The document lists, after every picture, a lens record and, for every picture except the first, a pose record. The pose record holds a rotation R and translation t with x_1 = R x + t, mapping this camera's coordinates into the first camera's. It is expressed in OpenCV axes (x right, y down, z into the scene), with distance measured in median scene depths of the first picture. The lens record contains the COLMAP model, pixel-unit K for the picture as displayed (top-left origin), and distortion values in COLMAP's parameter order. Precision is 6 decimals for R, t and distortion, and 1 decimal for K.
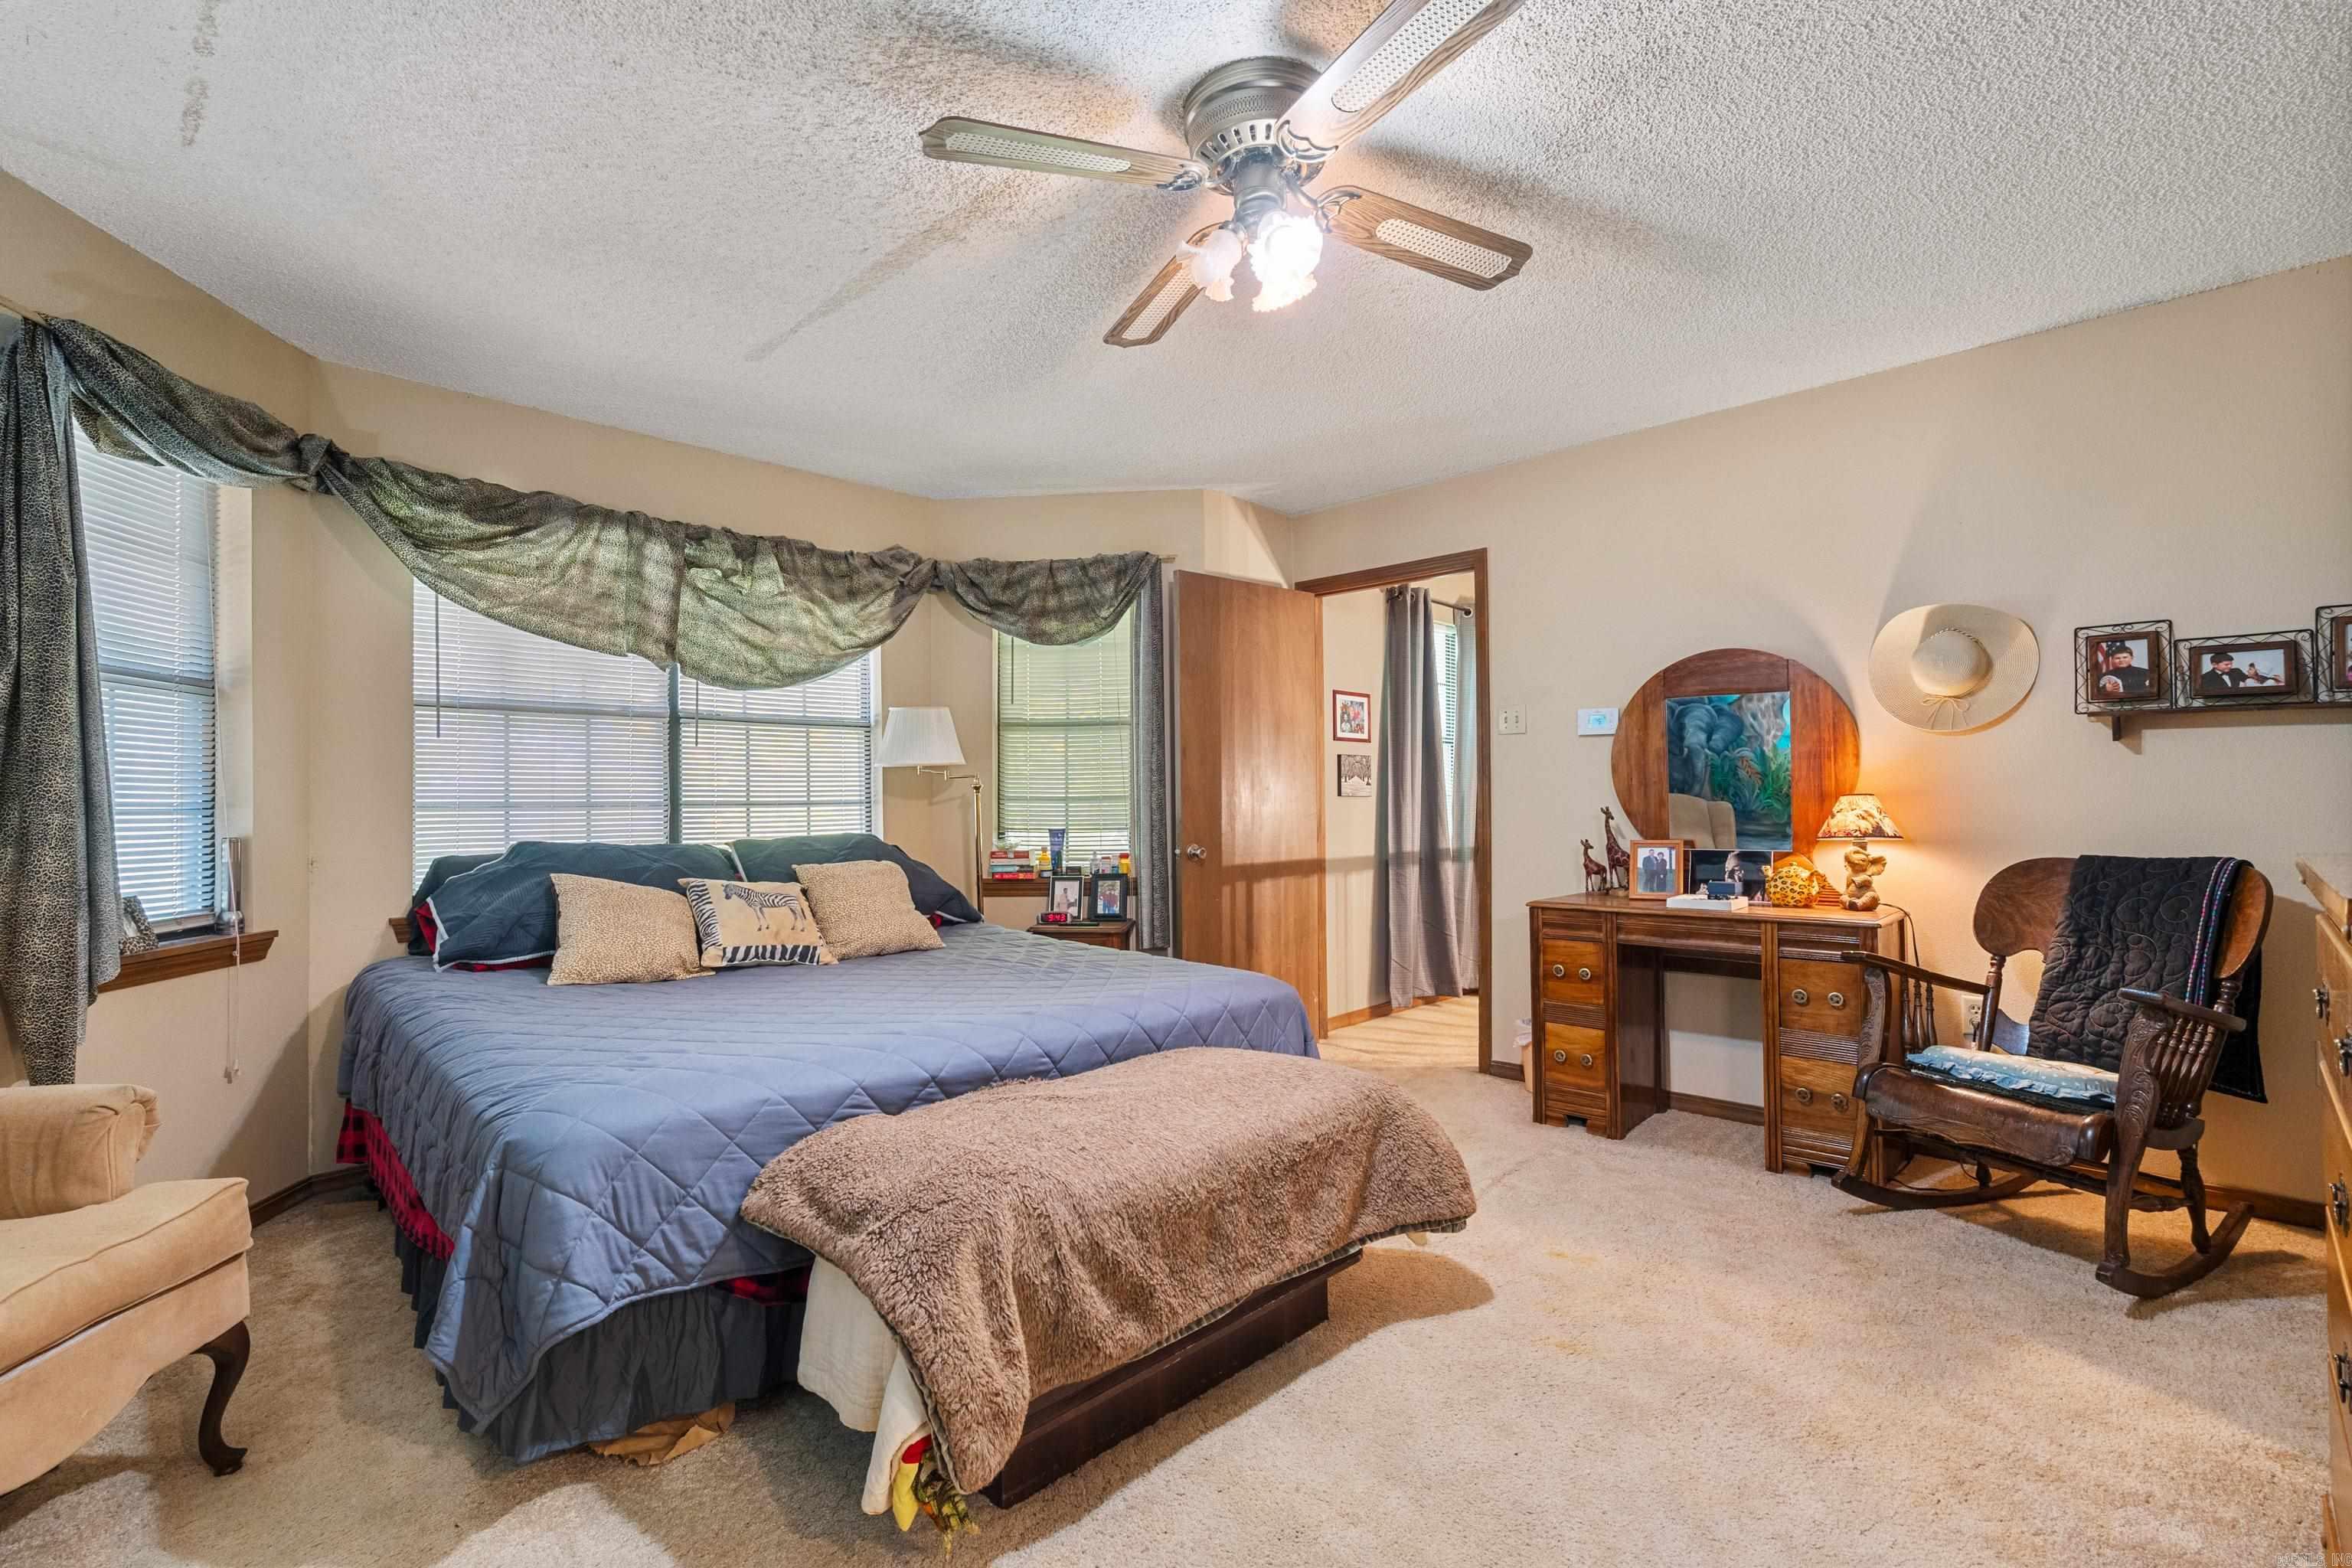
lens RADIAL K [[1076.6, 0, 1168.2], [0, 1076.6, 768.5], [0, 0, 1]] dist [0.003076, 0.000538]
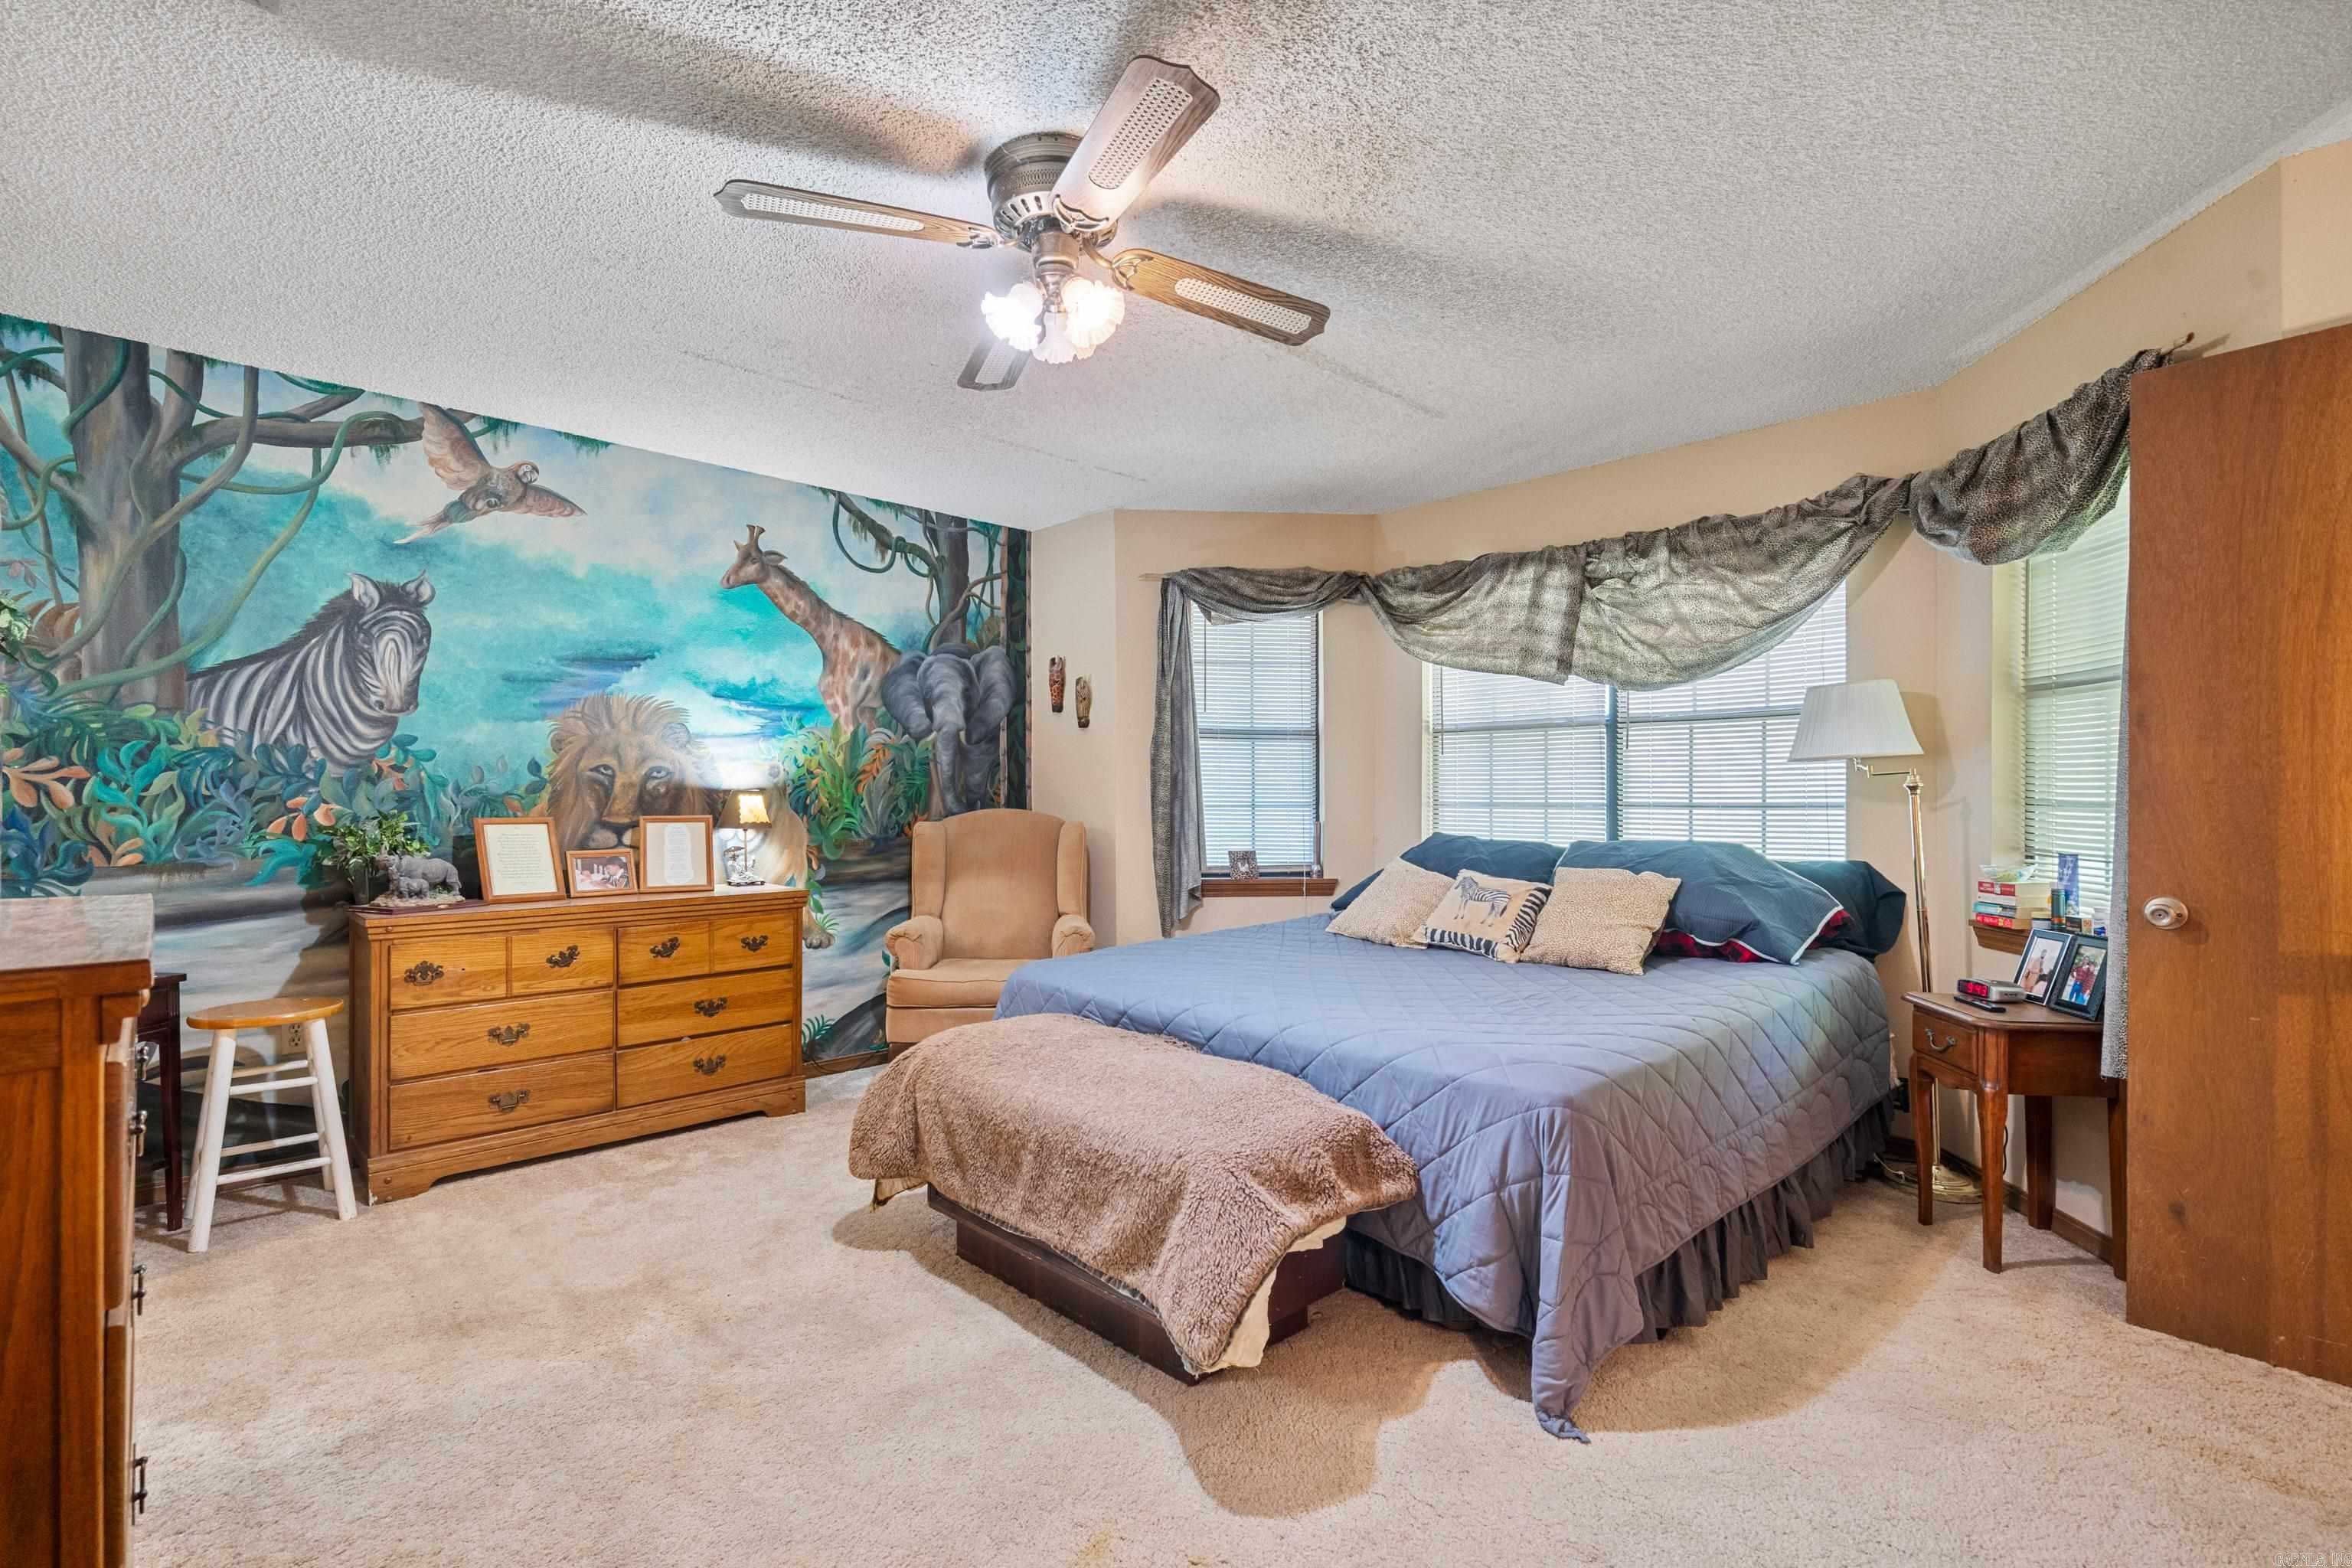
lens RADIAL K [[1095.7, 0, 1176.4], [0, 1095.7, 785.3], [0, 0, 1]] dist [0.000636, 0.000168]
pose [[-0.041353, -0.002067, -0.999142, 0.686507], [0.030763, 0.999521, -0.003341, 0.004188], [0.998671, -0.030875, -0.041269, 0.665443]]
